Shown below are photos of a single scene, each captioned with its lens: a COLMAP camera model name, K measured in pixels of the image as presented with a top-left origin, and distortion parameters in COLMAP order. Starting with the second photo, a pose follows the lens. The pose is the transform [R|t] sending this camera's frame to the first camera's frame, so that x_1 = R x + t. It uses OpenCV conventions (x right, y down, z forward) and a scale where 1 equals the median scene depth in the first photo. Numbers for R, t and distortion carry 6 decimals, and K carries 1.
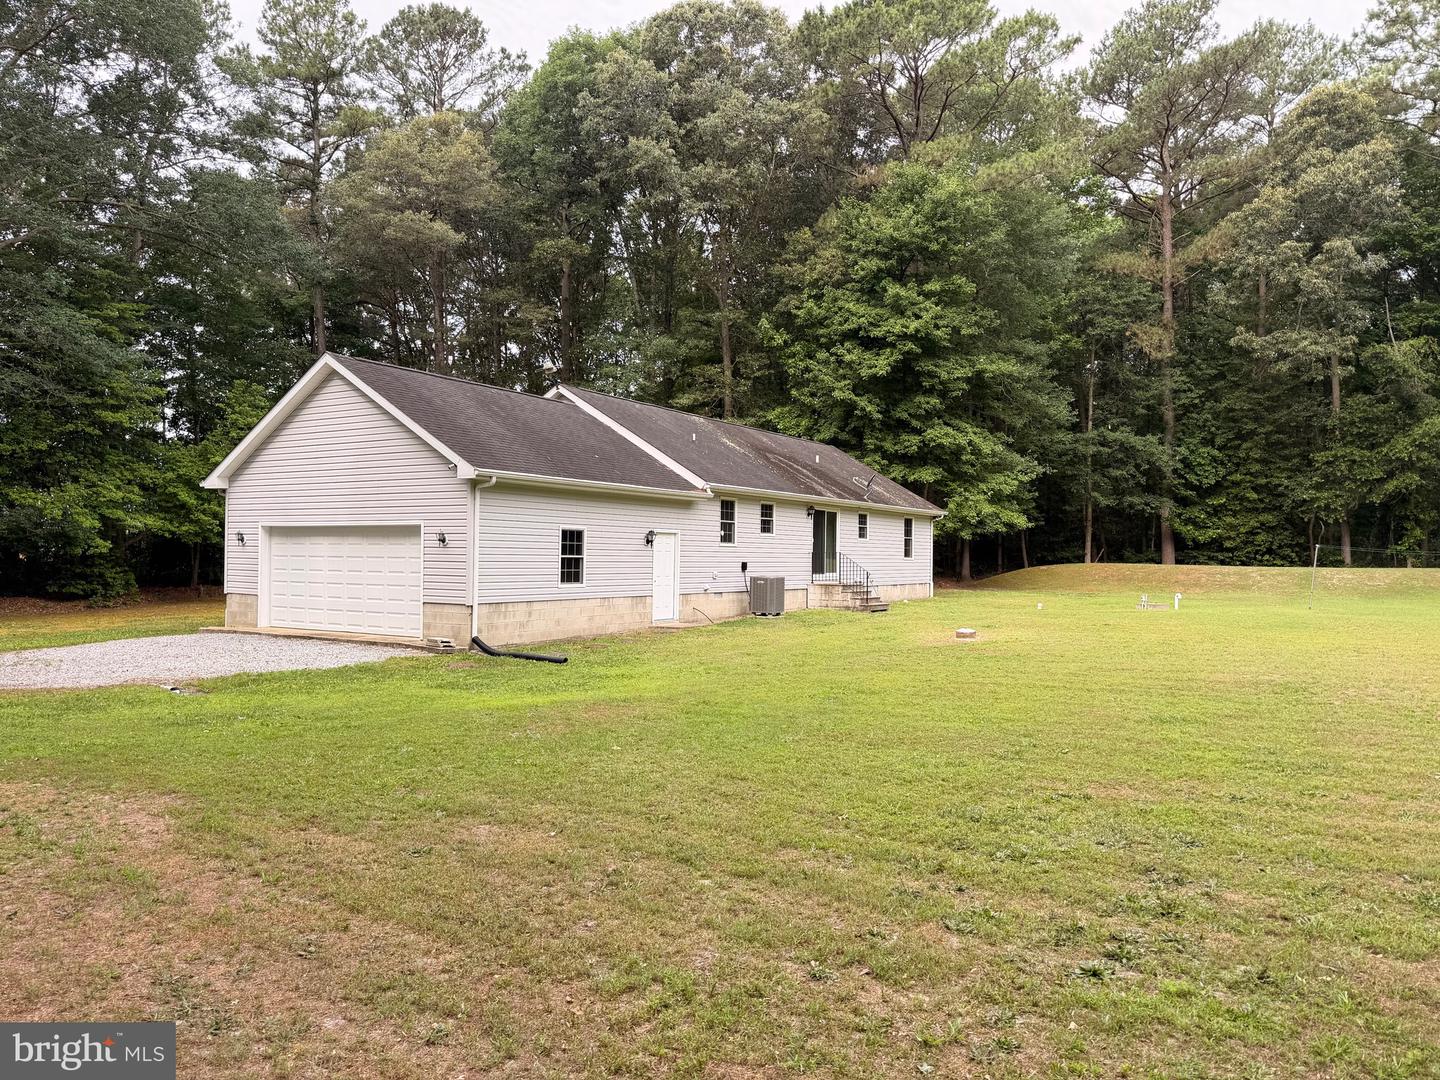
lens RADIAL K [[1004.9, 0, 710.0], [0, 1004.9, 548.1], [0, 0, 1]] dist [0.084619, -0.099014]
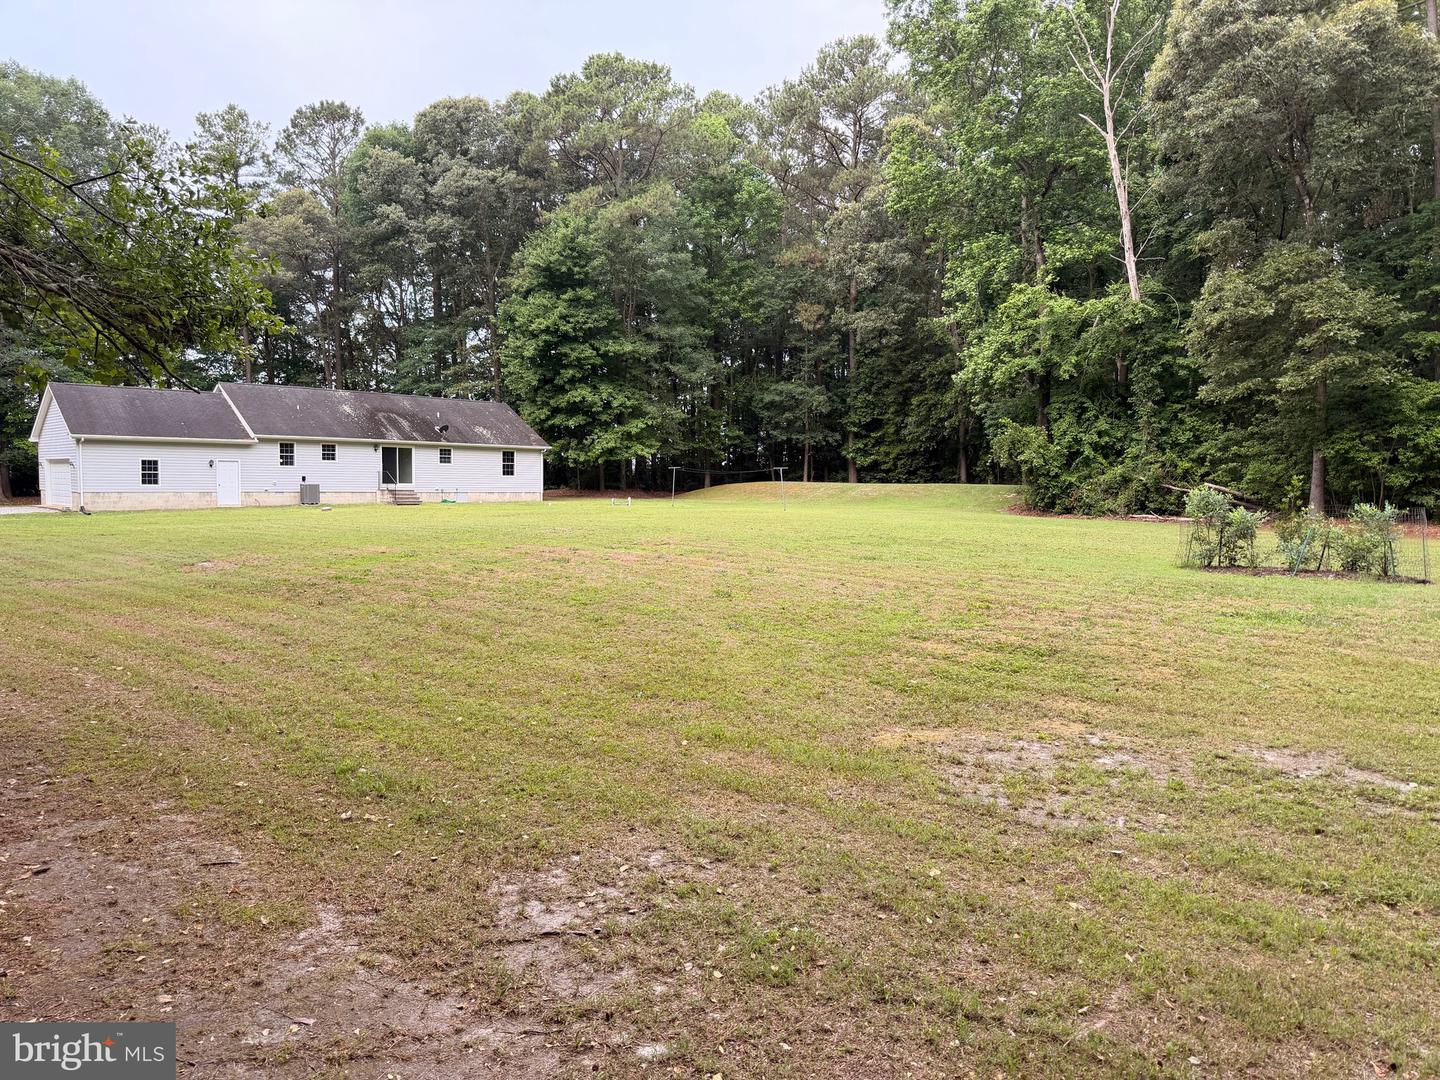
lens RADIAL K [[990.7, 0, 720.0], [0, 990.7, 540.0], [0, 0, 1]] dist [0.104529, -0.164519]
pose [[0.976753, 0.011127, -0.214077, 1.143400], [0.002877, 0.997882, 0.064990, 0.012769], [0.214347, -0.064095, 0.974652, -0.628251]]
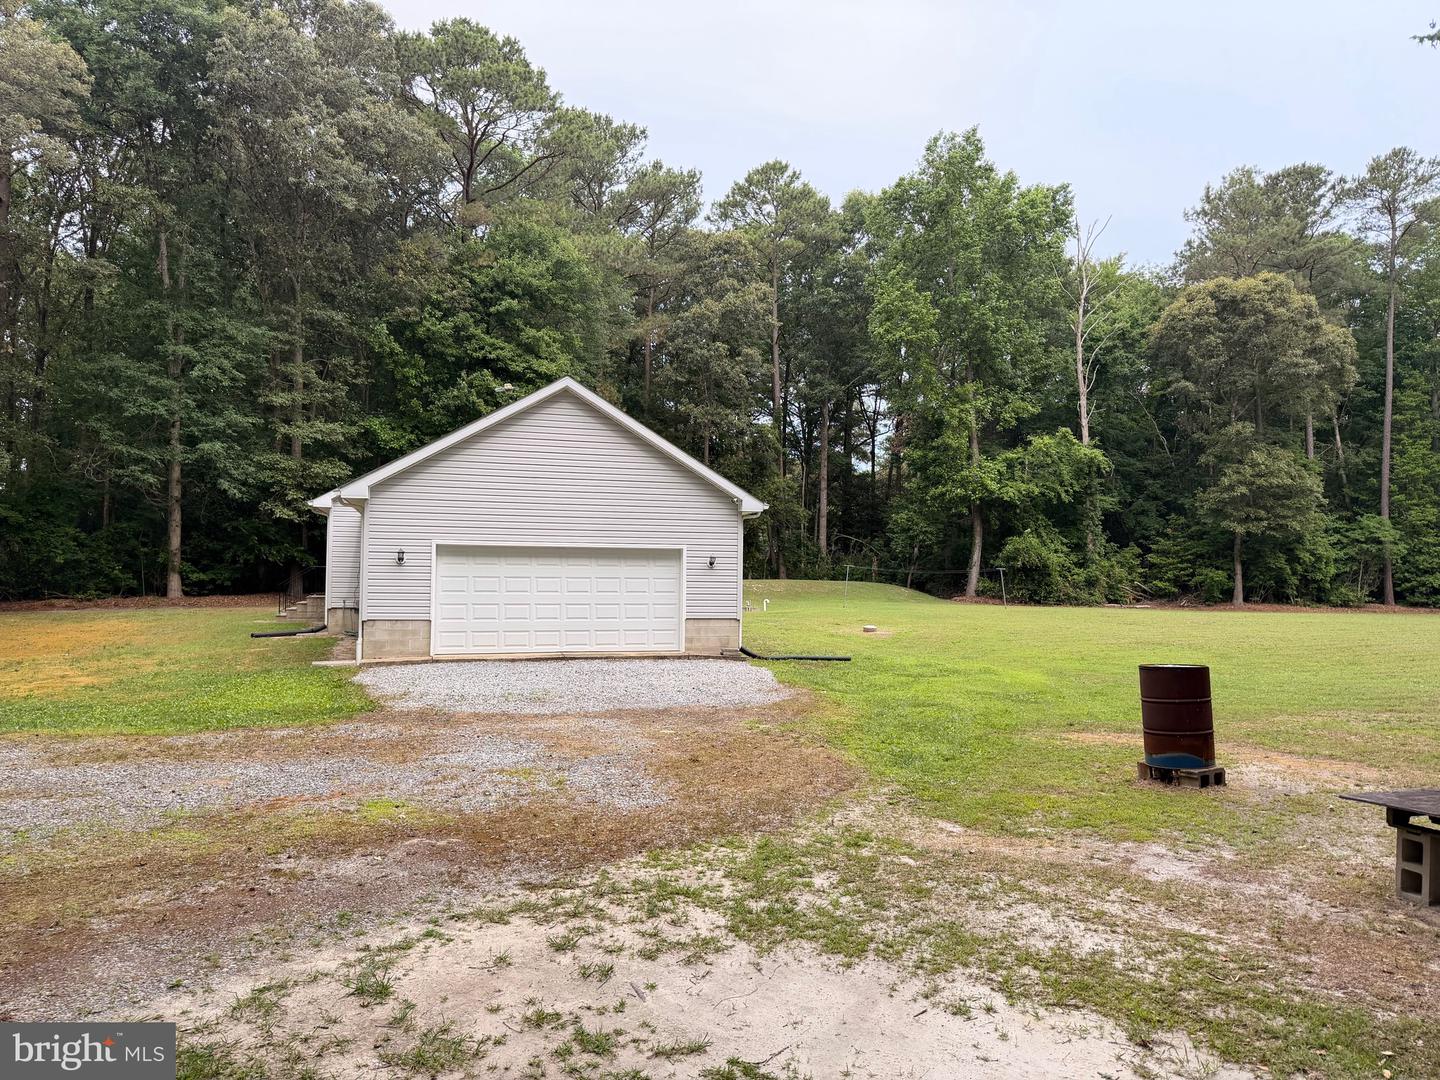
lens RADIAL K [[1004.9, 0, 710.0], [0, 1004.9, 548.1], [0, 0, 1]] dist [0.084619, -0.099014]
pose [[0.689849, 0.015349, 0.723791, -0.768119], [-0.007977, 0.999876, -0.013600, -0.006833], [-0.723909, 0.003608, 0.689886, 0.153282]]
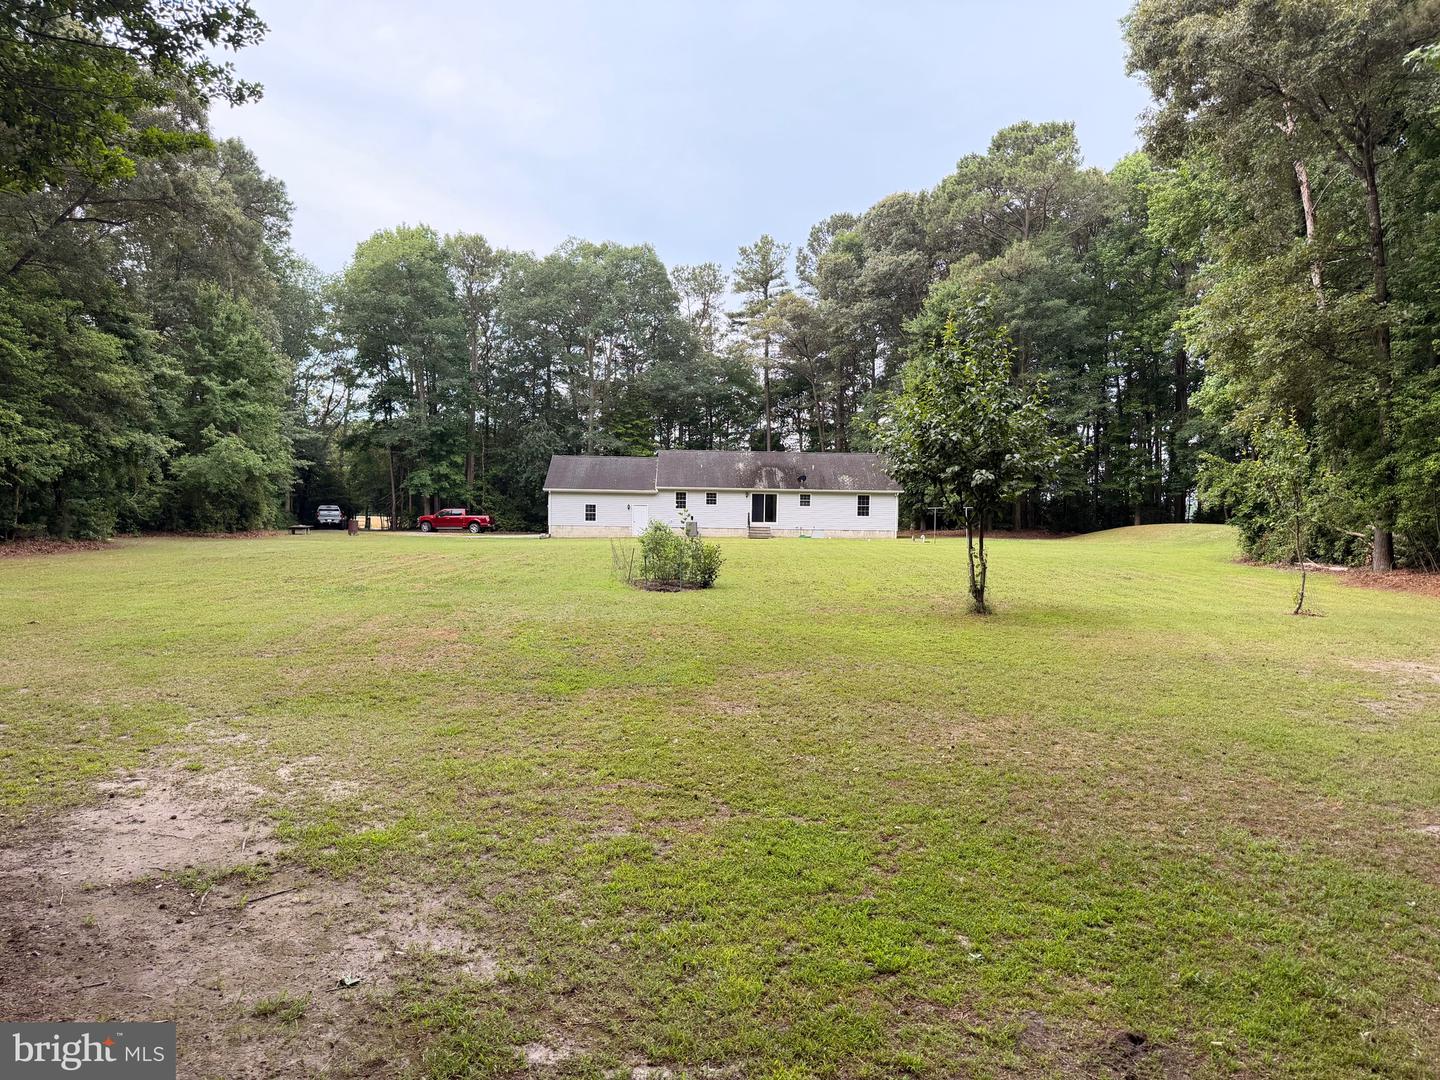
lens RADIAL K [[1010.2, 0, 720.0], [0, 1010.2, 540.0], [0, 0, 1]] dist [0.081703, -0.094479]
pose [[0.565940, 0.017237, -0.824266, 2.119177], [-0.002971, 0.999818, 0.018868, 0.025353], [0.824441, -0.008229, 0.565888, -0.382871]]
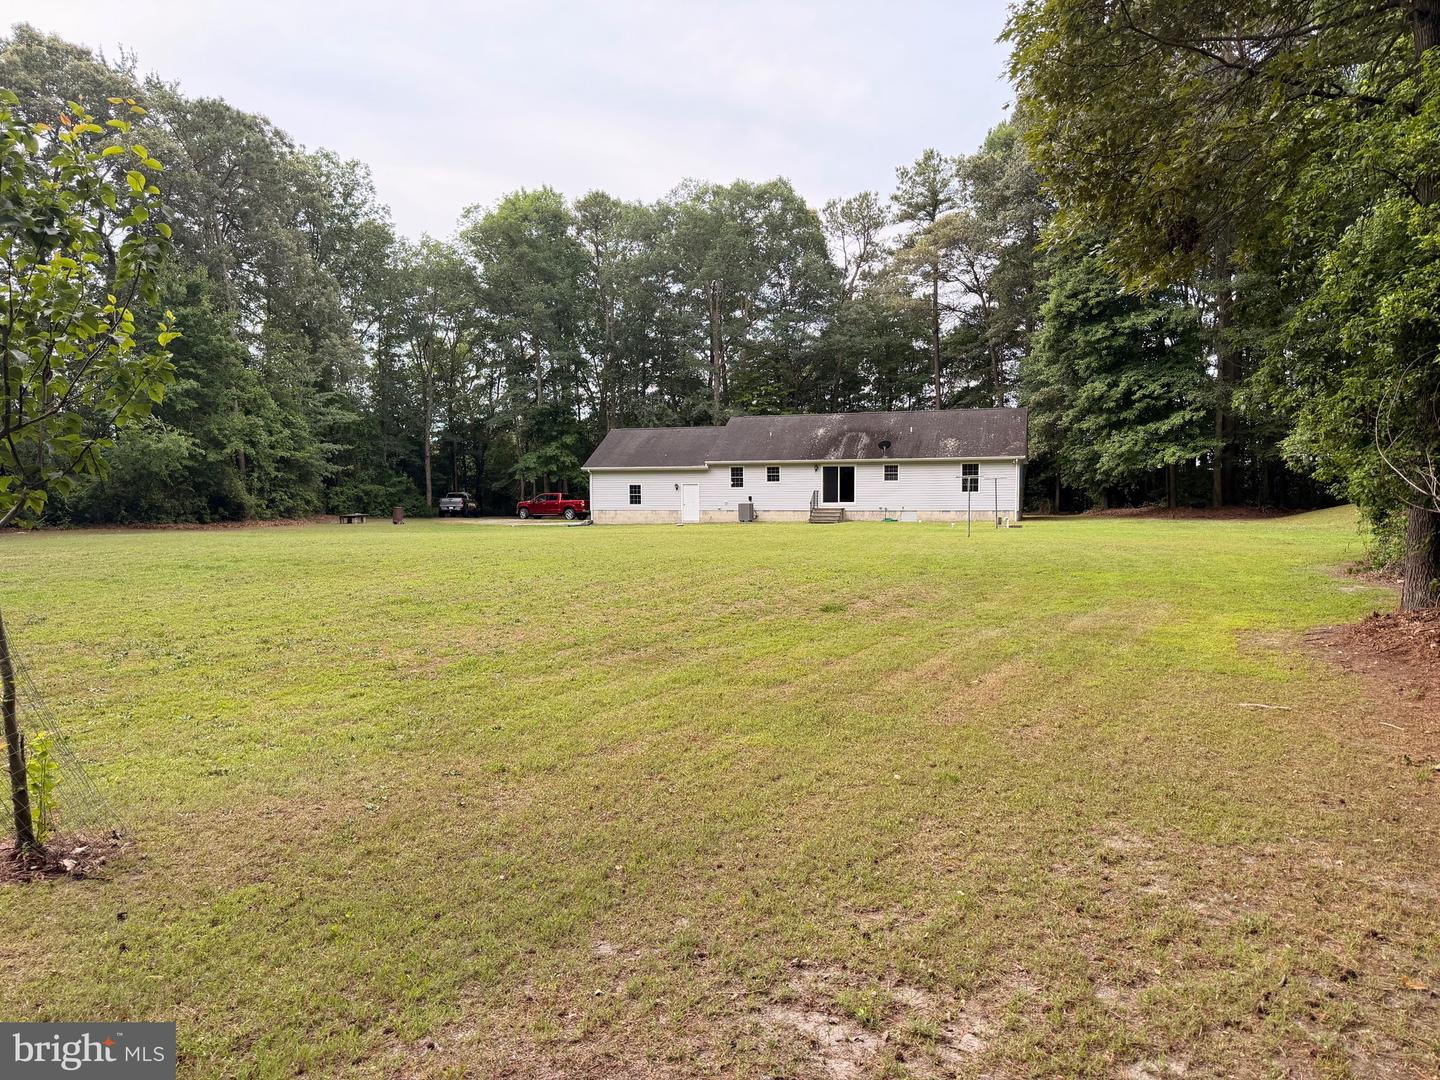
lens RADIAL K [[1004.9, 0, 710.0], [0, 1004.9, 548.1], [0, 0, 1]] dist [0.084619, -0.099014]
pose [[0.248628, 0.037253, -0.967882, 1.956851], [0.013485, 0.999030, 0.041916, 0.031543], [0.968505, -0.023473, 0.247884, 0.389073]]
